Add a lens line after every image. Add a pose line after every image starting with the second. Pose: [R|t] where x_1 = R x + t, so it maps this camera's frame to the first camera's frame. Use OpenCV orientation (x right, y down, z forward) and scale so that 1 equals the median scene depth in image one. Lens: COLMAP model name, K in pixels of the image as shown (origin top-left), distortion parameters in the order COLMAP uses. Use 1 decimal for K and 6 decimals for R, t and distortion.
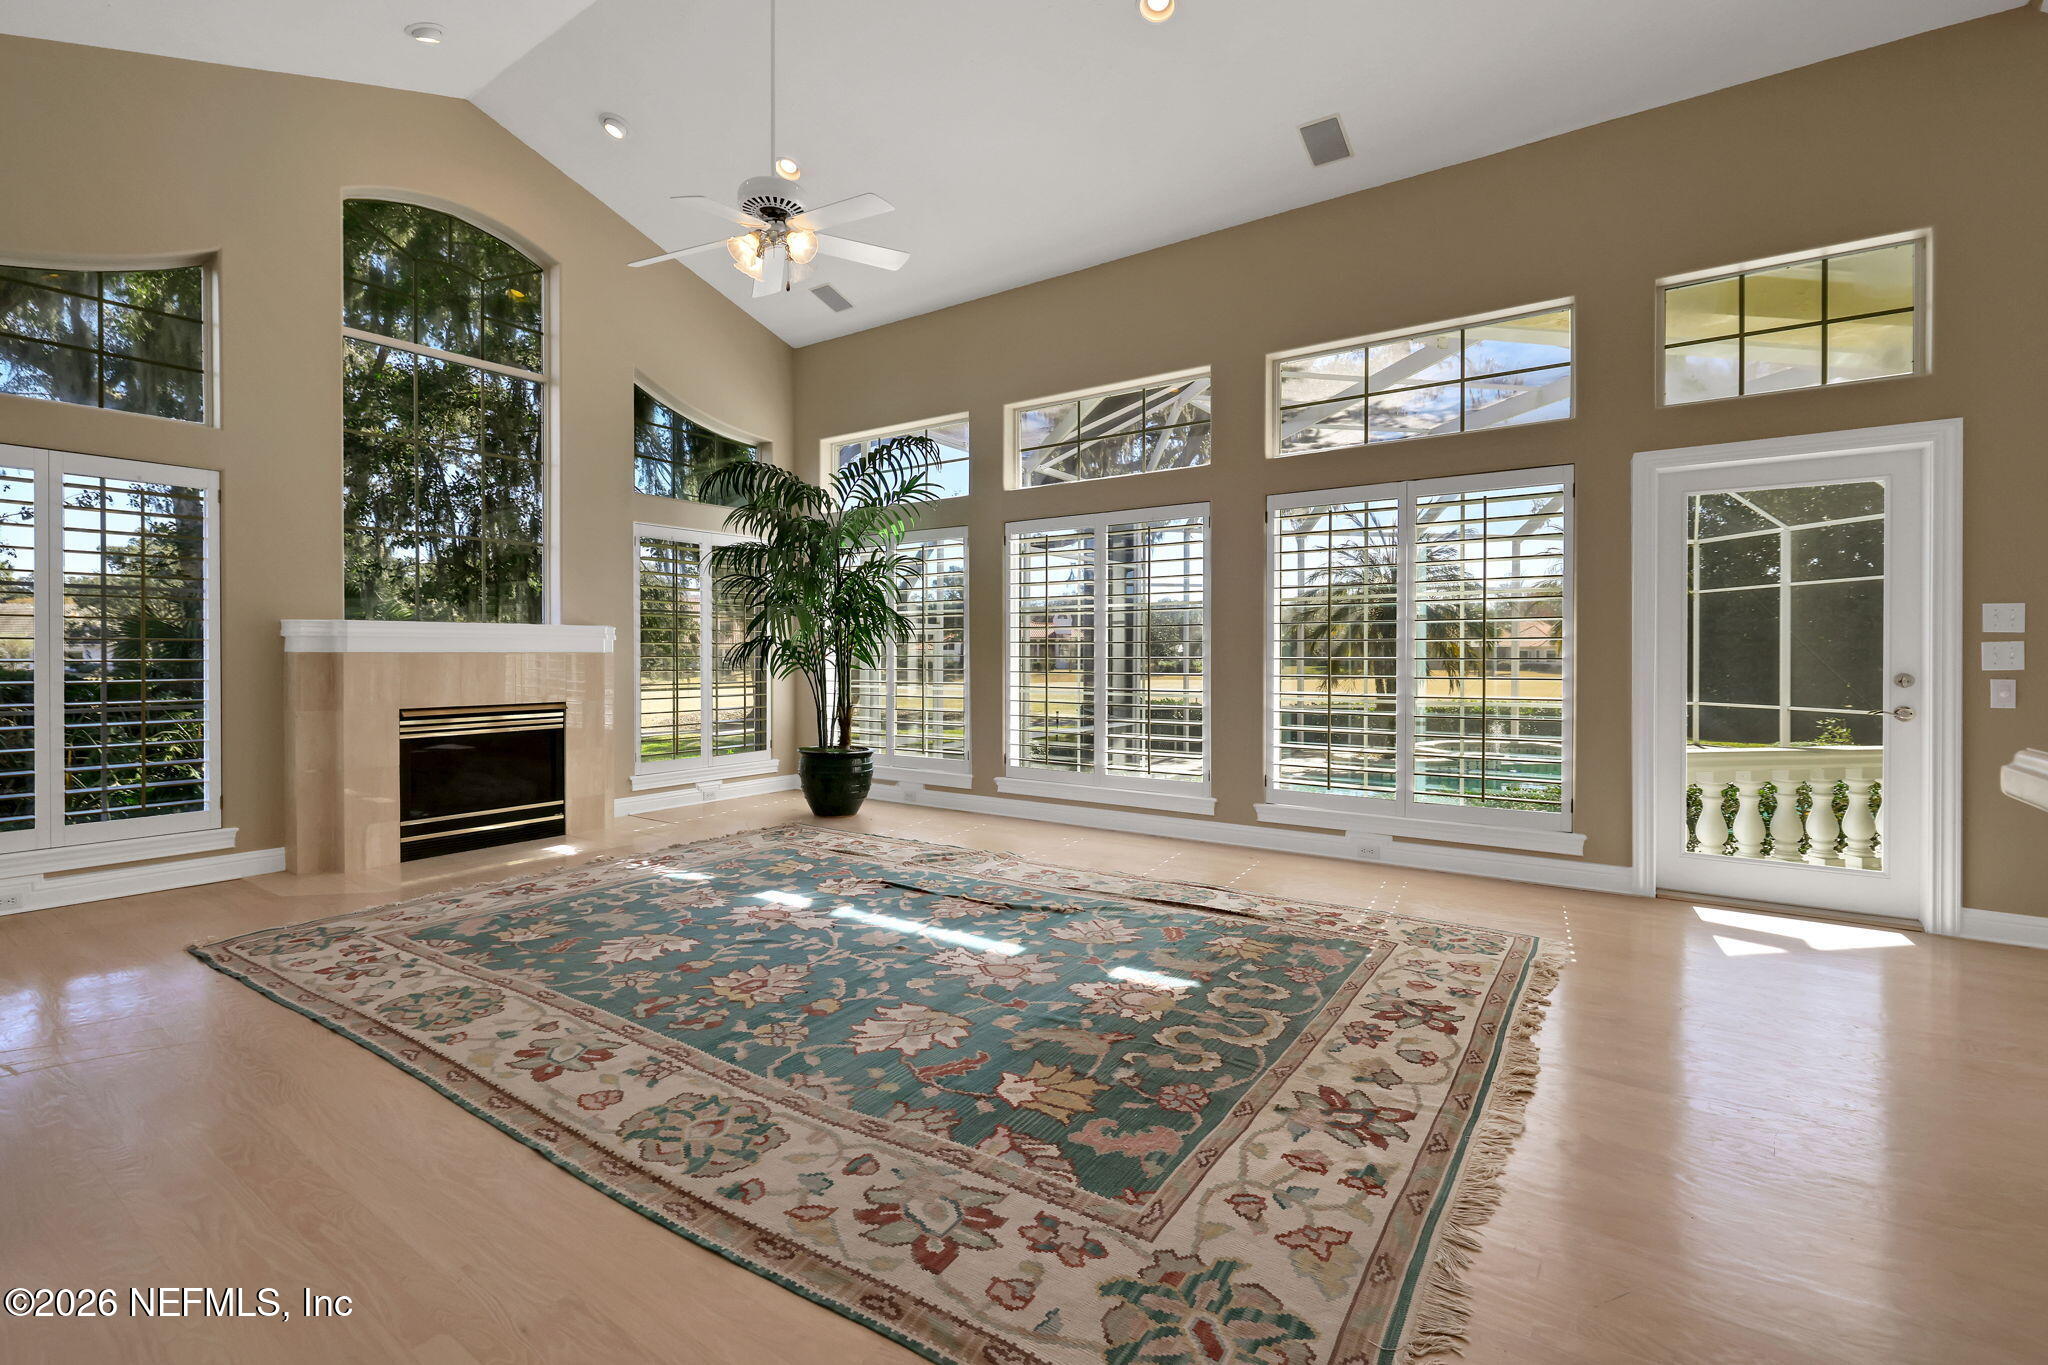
lens RADIAL K [[910.3, 0, 1015.9], [0, 910.3, 665.8], [0, 0, 1]] dist [0.000573, -0.000148]
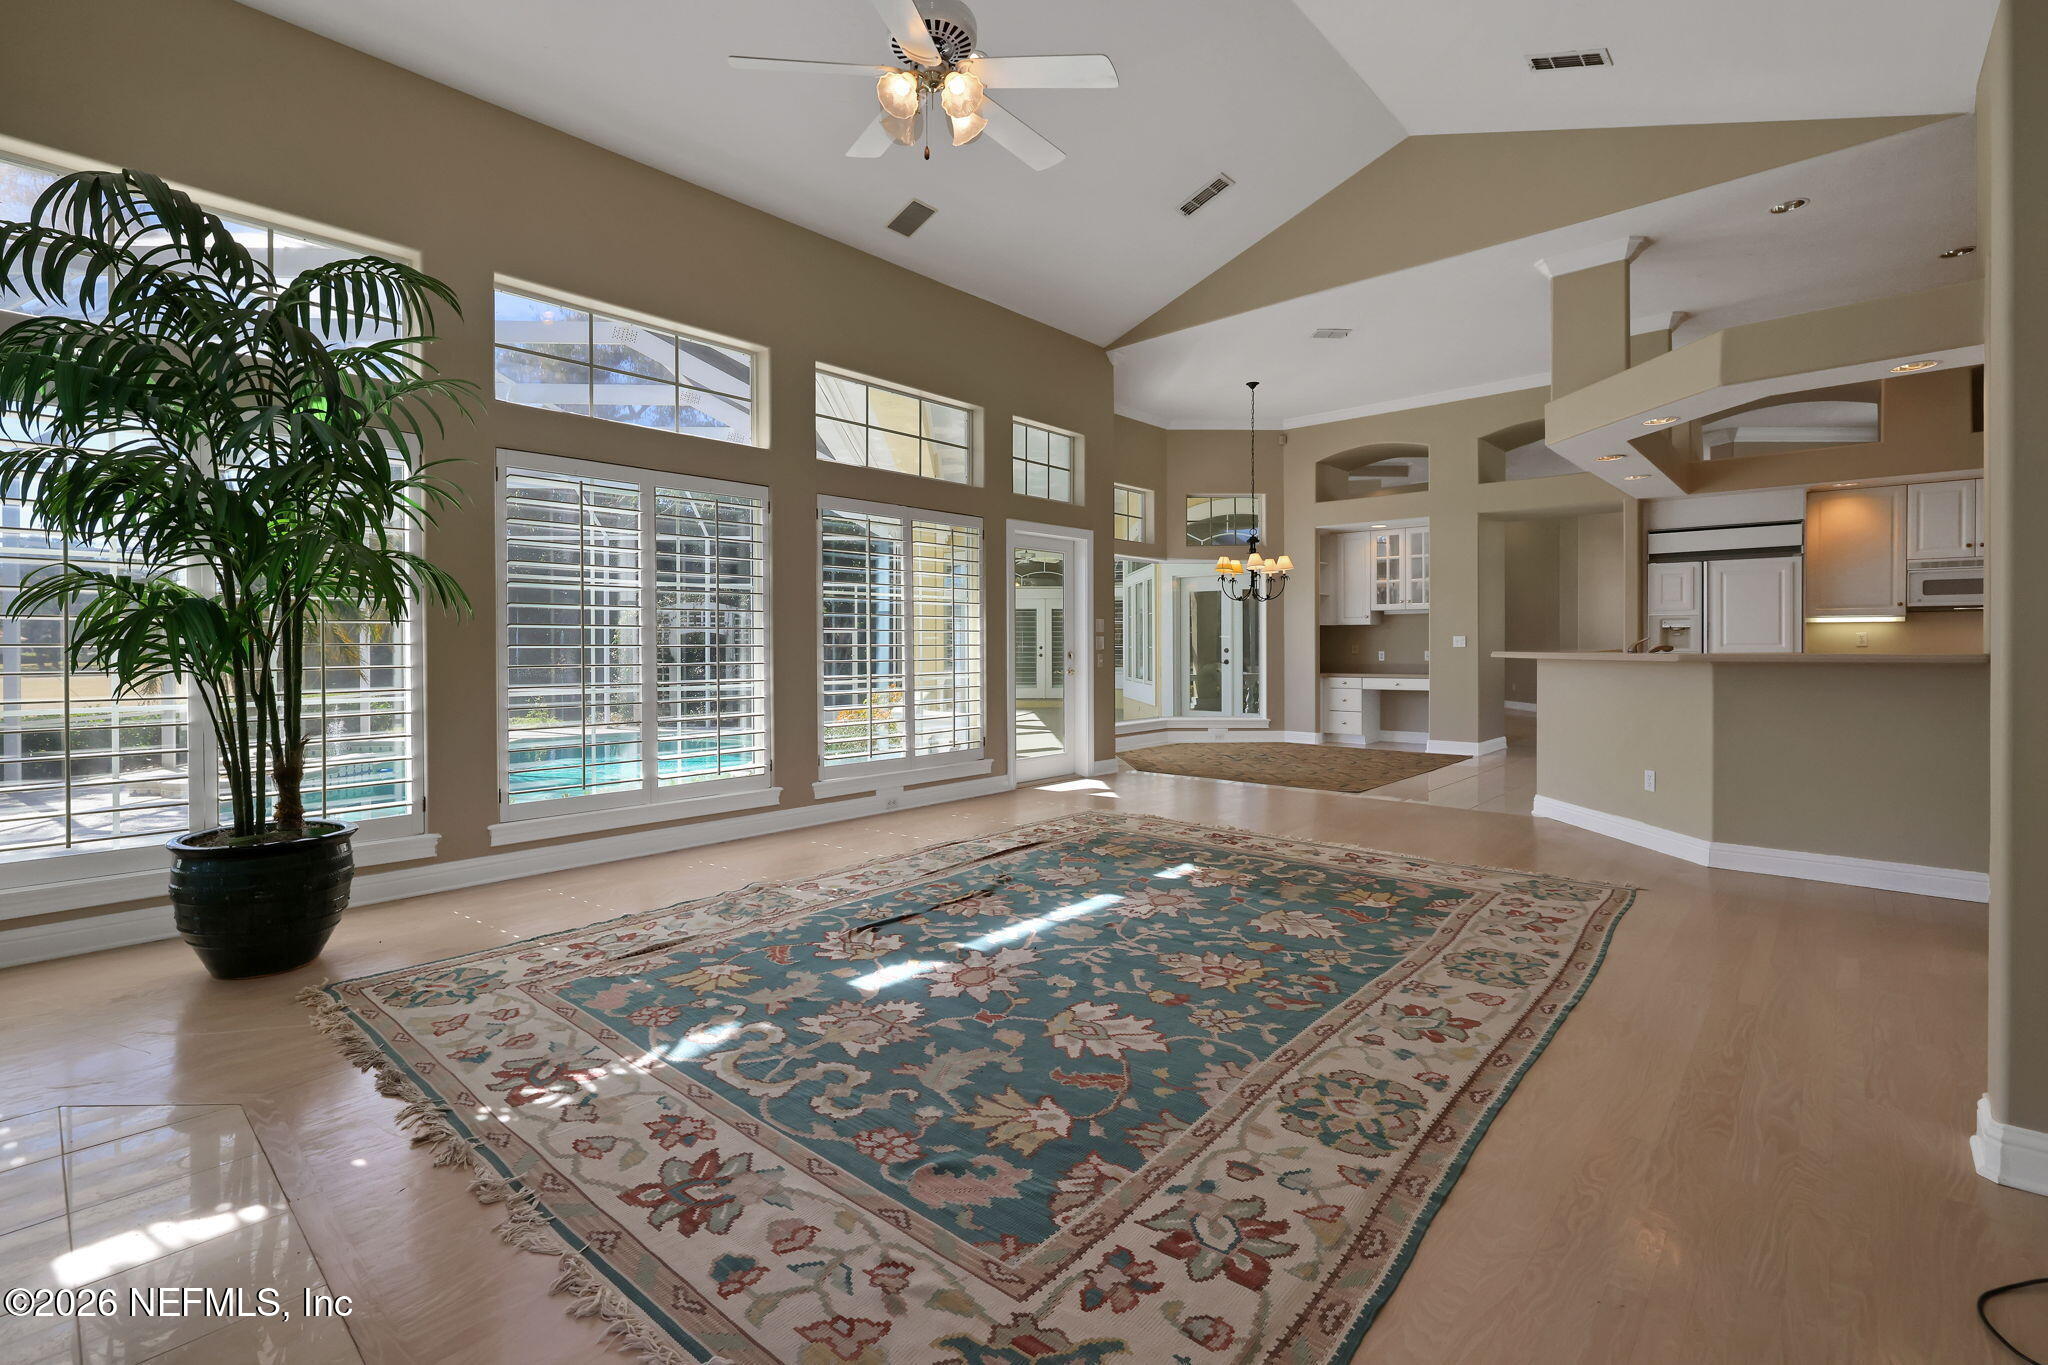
lens RADIAL K [[910.3, 0, 1026.5], [0, 910.3, 646.5], [0, 0, 1]] dist [0.000573, -0.000148]
pose [[0.112880, -0.000547, 0.993608, -1.202945], [0.013012, 0.999915, -0.000928, -0.003680], [-0.993523, 0.013034, 0.112878, 1.014382]]
